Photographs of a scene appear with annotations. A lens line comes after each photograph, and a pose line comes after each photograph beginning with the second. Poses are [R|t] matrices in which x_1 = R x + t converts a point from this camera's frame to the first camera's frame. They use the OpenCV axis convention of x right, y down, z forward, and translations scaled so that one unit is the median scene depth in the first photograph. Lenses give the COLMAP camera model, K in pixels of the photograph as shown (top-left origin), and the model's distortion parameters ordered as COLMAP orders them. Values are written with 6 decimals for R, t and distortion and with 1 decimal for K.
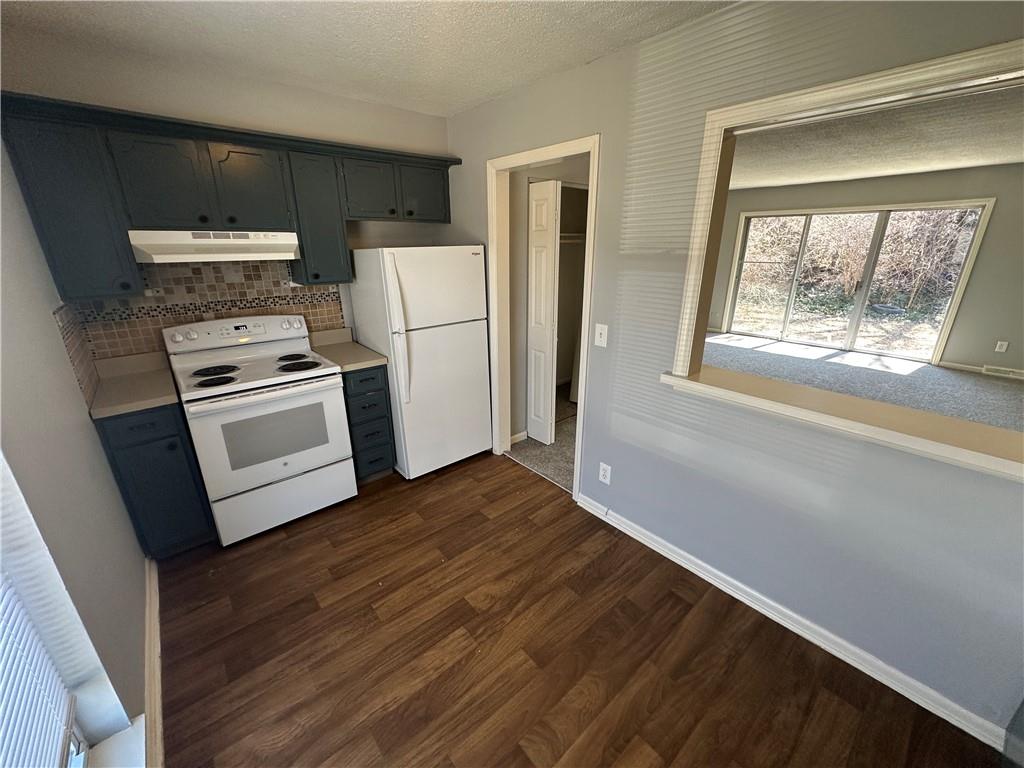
lens RADIAL K [[408.4, 0, 510.7], [0, 408.4, 383.8], [0, 0, 1]] dist [-0.002501, 0.000745]
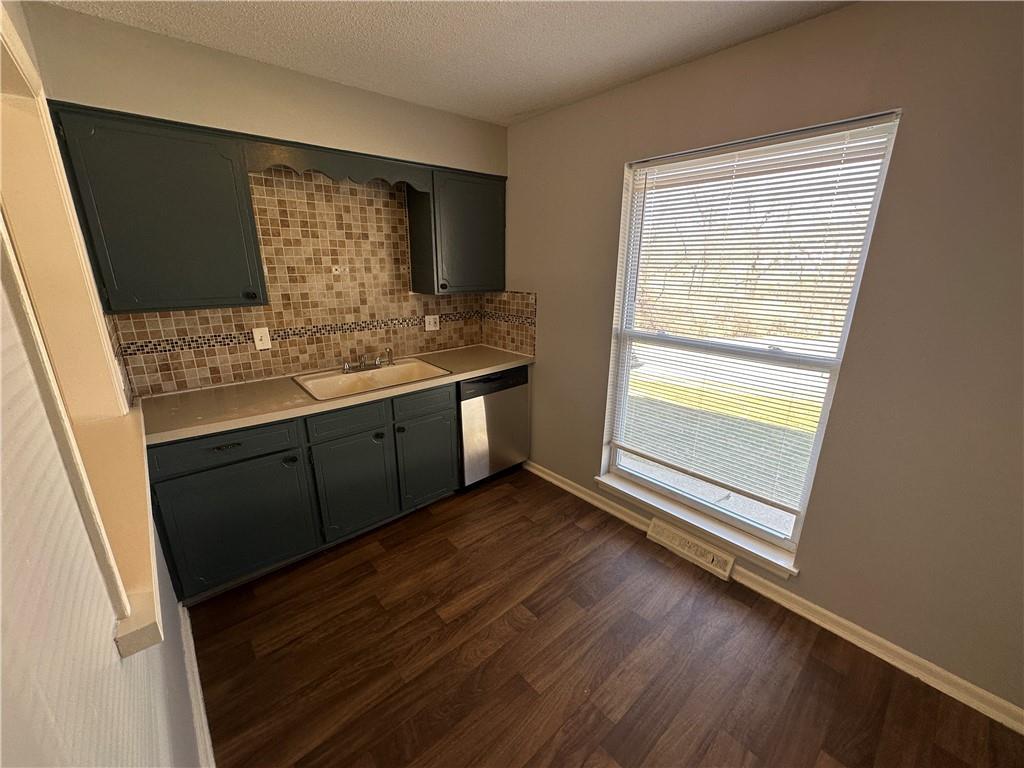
lens RADIAL K [[408.4, 0, 509.7], [0, 408.4, 384.0], [0, 0, 1]] dist [-0.002501, 0.000745]
pose [[-0.999933, 0.001991, -0.011427, 0.073147], [-0.005041, 0.812664, 0.582711, -0.309252], [0.010447, 0.582729, -0.812599, 0.958121]]
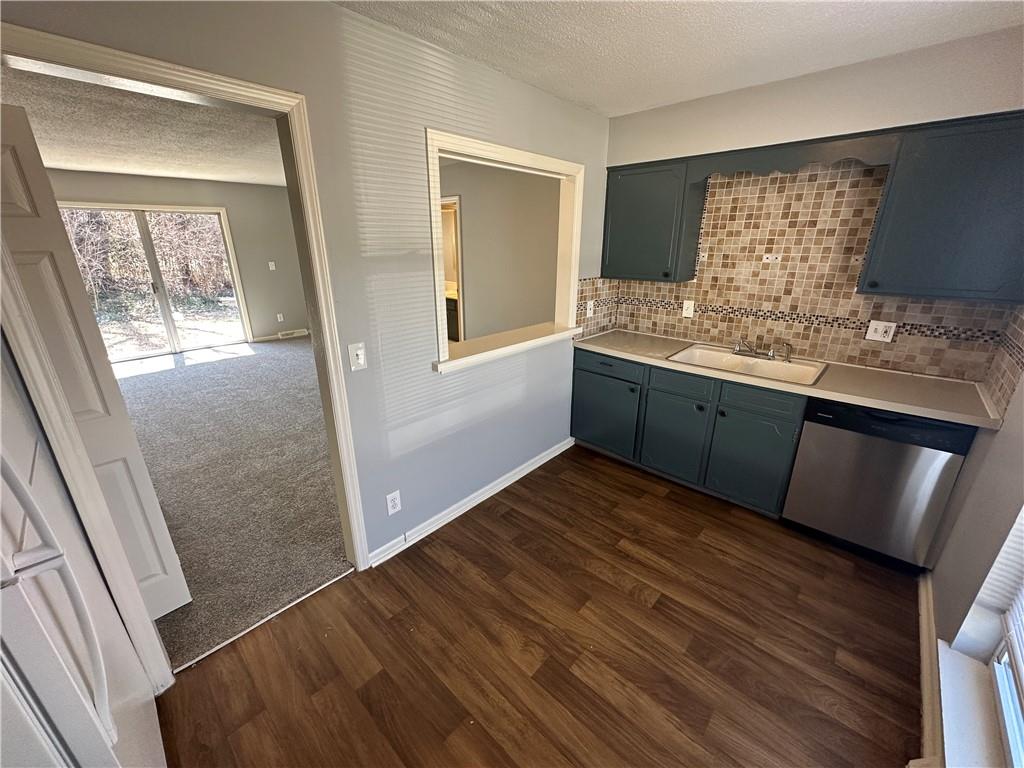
lens RADIAL K [[408.4, 0, 514.9], [0, 408.4, 383.6], [0, 0, 1]] dist [-0.002501, 0.000745]
pose [[-0.117796, -0.324431, 0.938546, -0.566466], [0.325127, 0.880434, 0.345149, -0.237008], [-0.938305, 0.345804, 0.001770, 0.680283]]
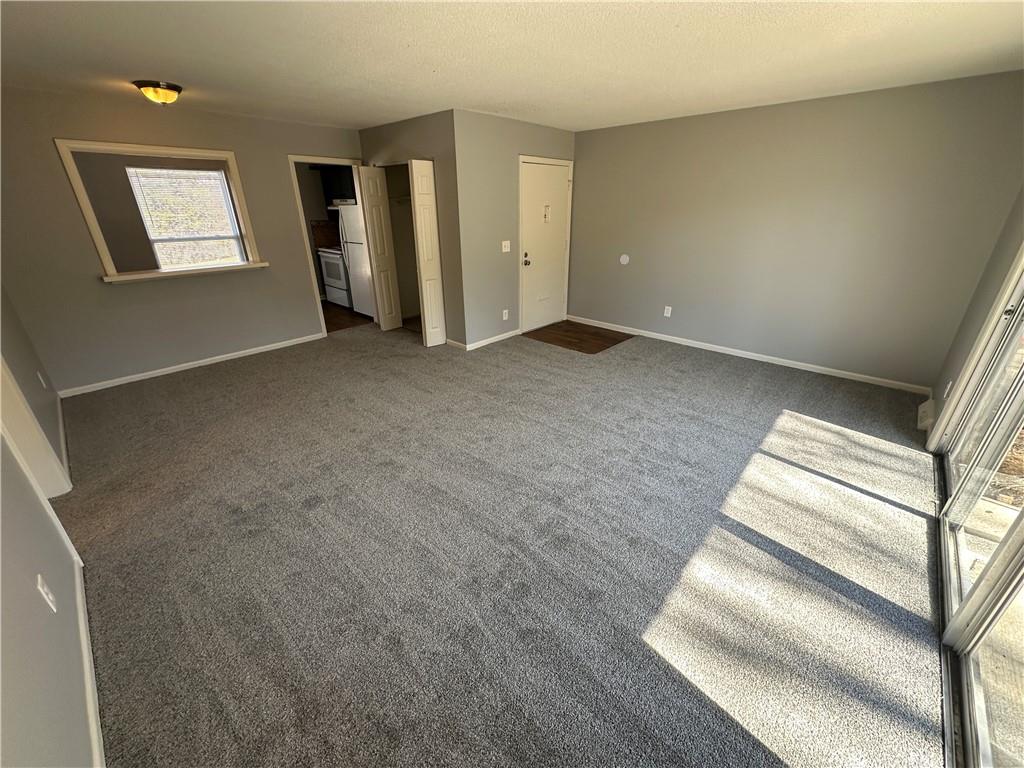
lens RADIAL K [[408.4, 0, 513.2], [0, 408.4, 382.5], [0, 0, 1]] dist [-0.002501, 0.000745]
pose [[0.115550, 0.400042, -0.909183, 2.485193], [-0.323657, 0.880525, 0.346298, -0.582173], [0.939092, 0.254249, 0.231221, 1.682080]]
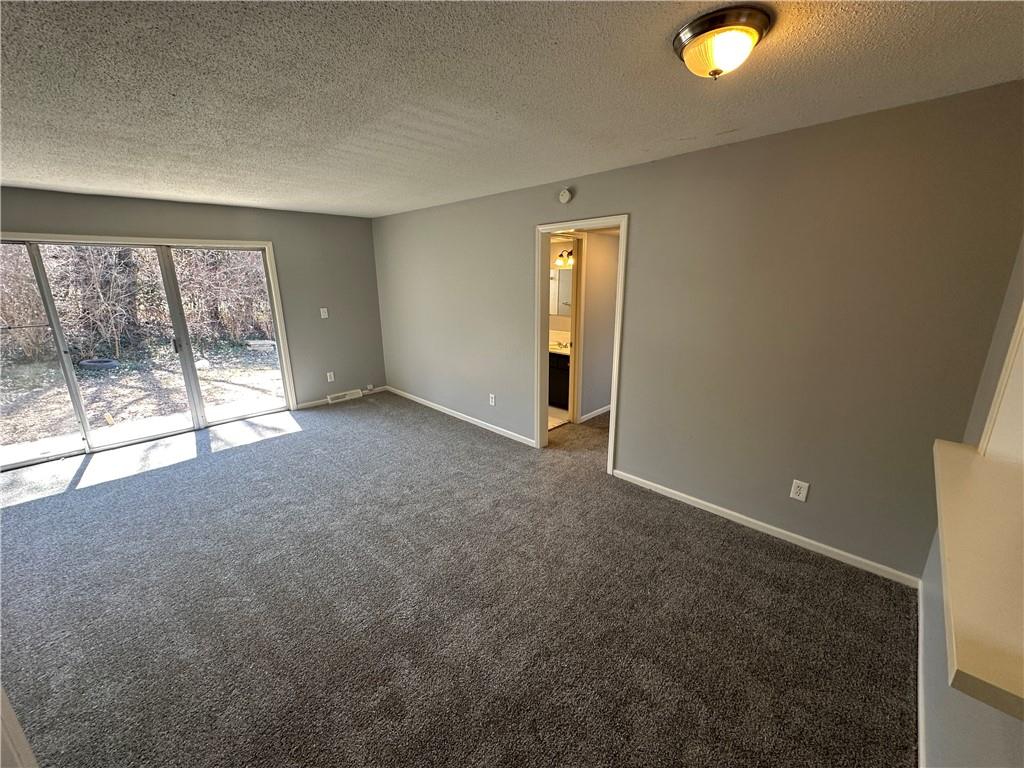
lens RADIAL K [[408.4, 0, 514.7], [0, 408.4, 384.3], [0, 0, 1]] dist [-0.002501, 0.000745]
pose [[-0.086524, -0.249893, 0.964400, 0.196920], [0.338376, 0.903111, 0.264370, -0.410789], [-0.937025, 0.349204, 0.006417, 1.120505]]
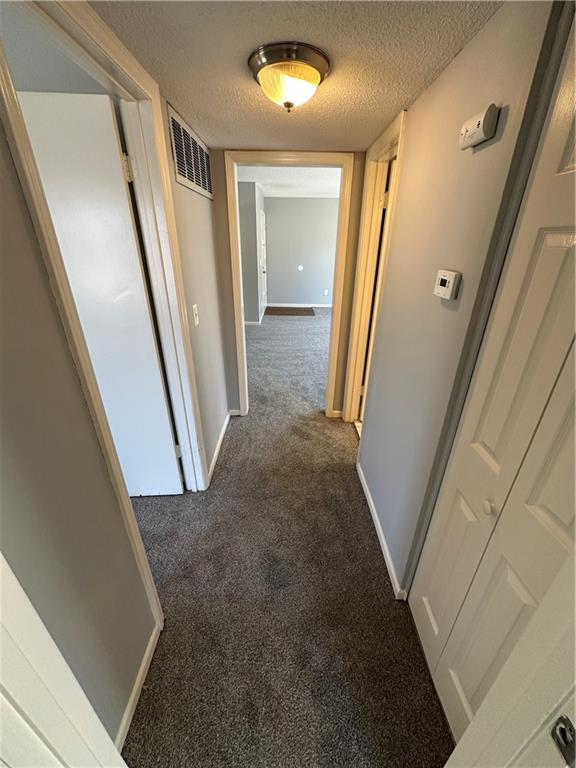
lens RADIAL K [[306.3, 0, 288.3], [0, 306.3, 384.0], [0, 0, 1]] dist [-0.002501, 0.000745]
pose [[0.761062, 0.285409, -0.582518, 2.378121], [-0.226056, 0.958405, 0.174234, 0.024958], [0.608016, -0.000922, 0.793924, 0.000393]]
